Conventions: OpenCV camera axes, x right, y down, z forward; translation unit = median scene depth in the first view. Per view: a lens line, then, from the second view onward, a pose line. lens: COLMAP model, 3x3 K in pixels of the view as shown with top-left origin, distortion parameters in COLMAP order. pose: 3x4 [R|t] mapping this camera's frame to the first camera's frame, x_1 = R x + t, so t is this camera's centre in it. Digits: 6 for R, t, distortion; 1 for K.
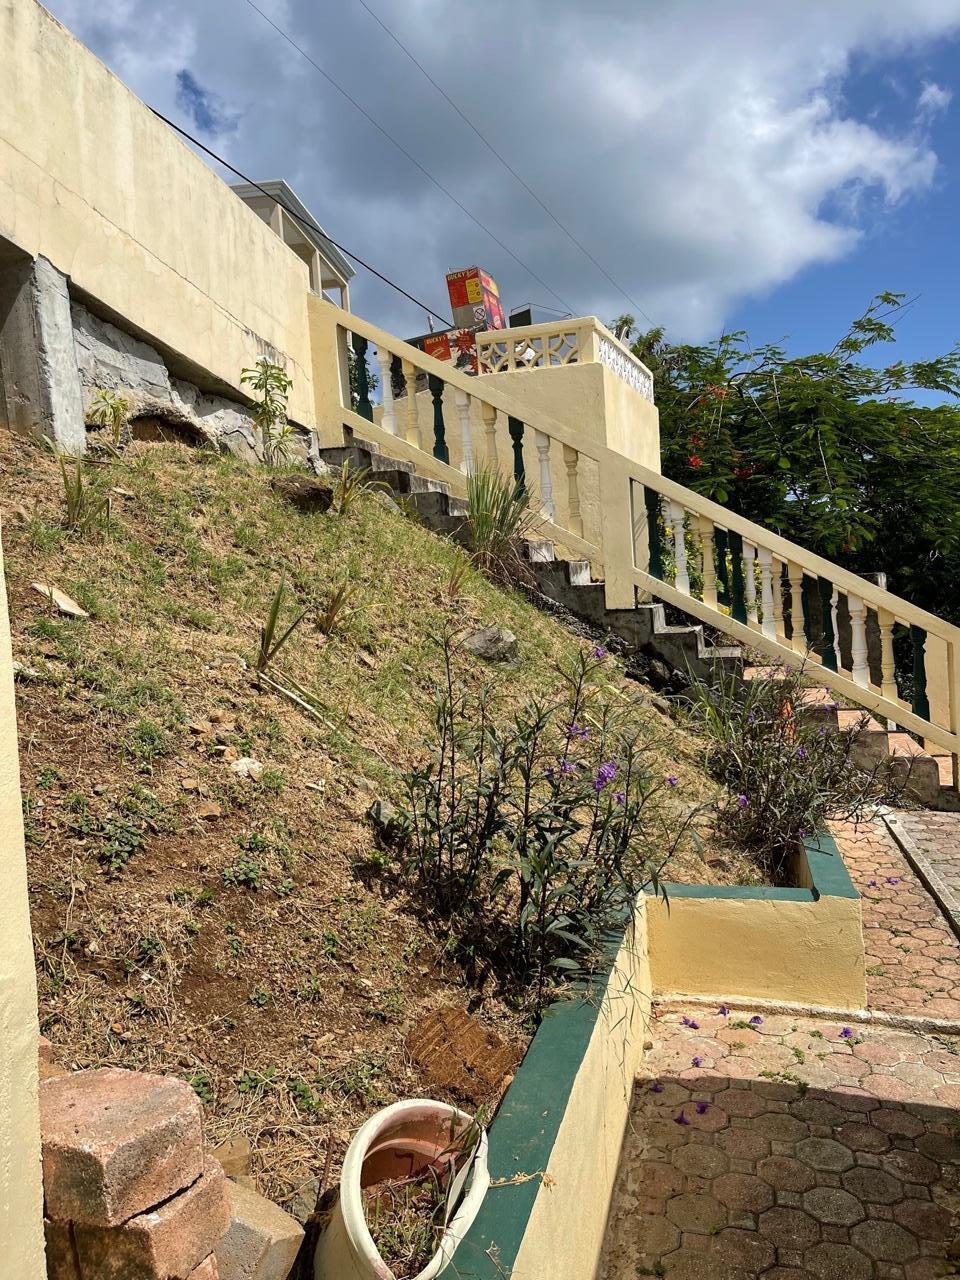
lens RADIAL K [[975.0, 0, 479.7], [0, 975.0, 639.3], [0, 0, 1]] dist [0.061282, -0.066499]
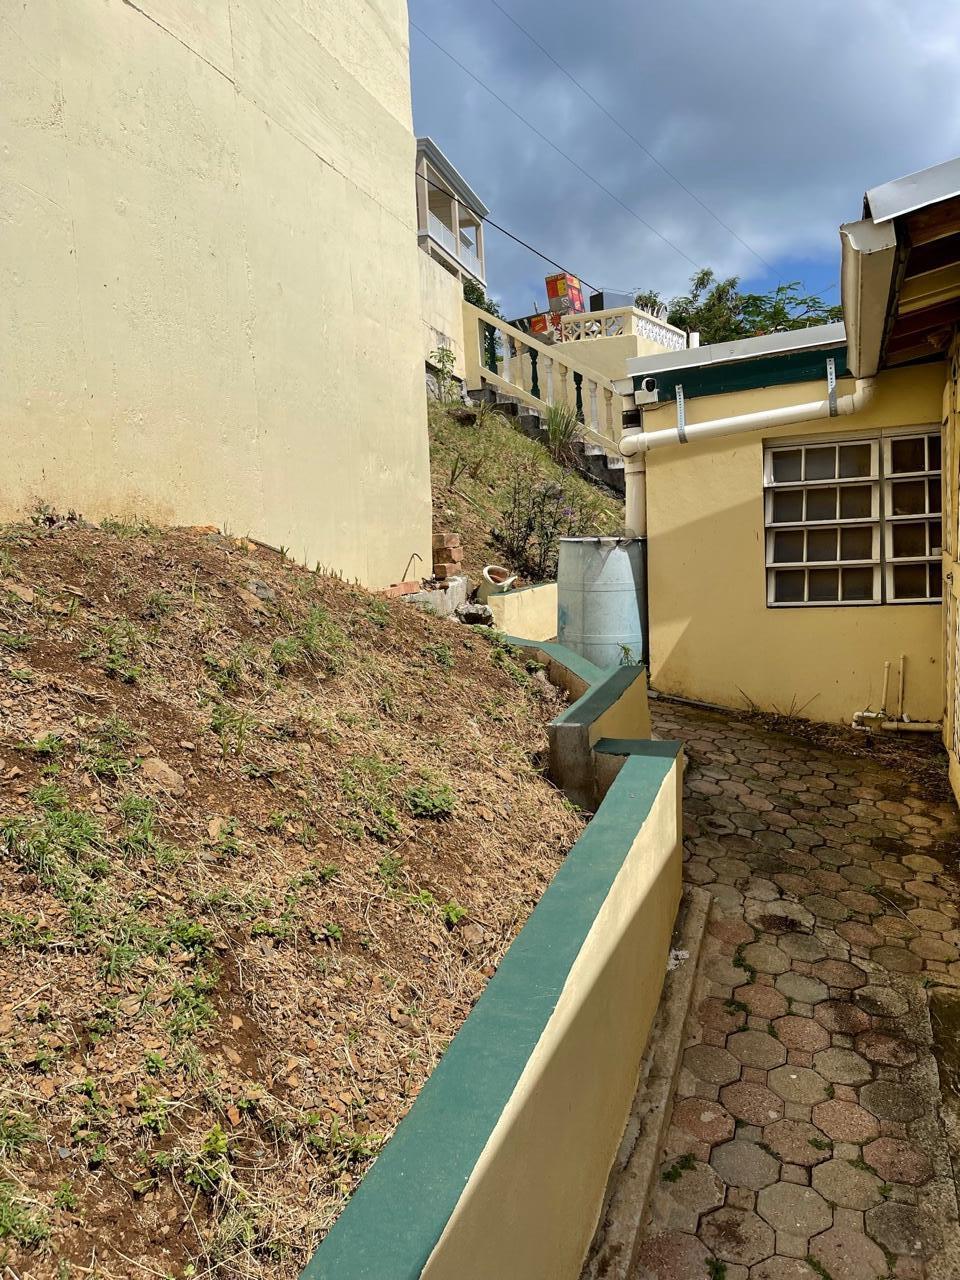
lens RADIAL K [[975.0, 0, 481.9], [0, 975.0, 641.3], [0, 0, 1]] dist [0.061282, -0.066499]
pose [[0.991942, 0.028348, -0.123484, 0.096678], [-0.018368, 0.996527, 0.081220, 0.116244], [0.125358, -0.078297, 0.989017, -0.803509]]
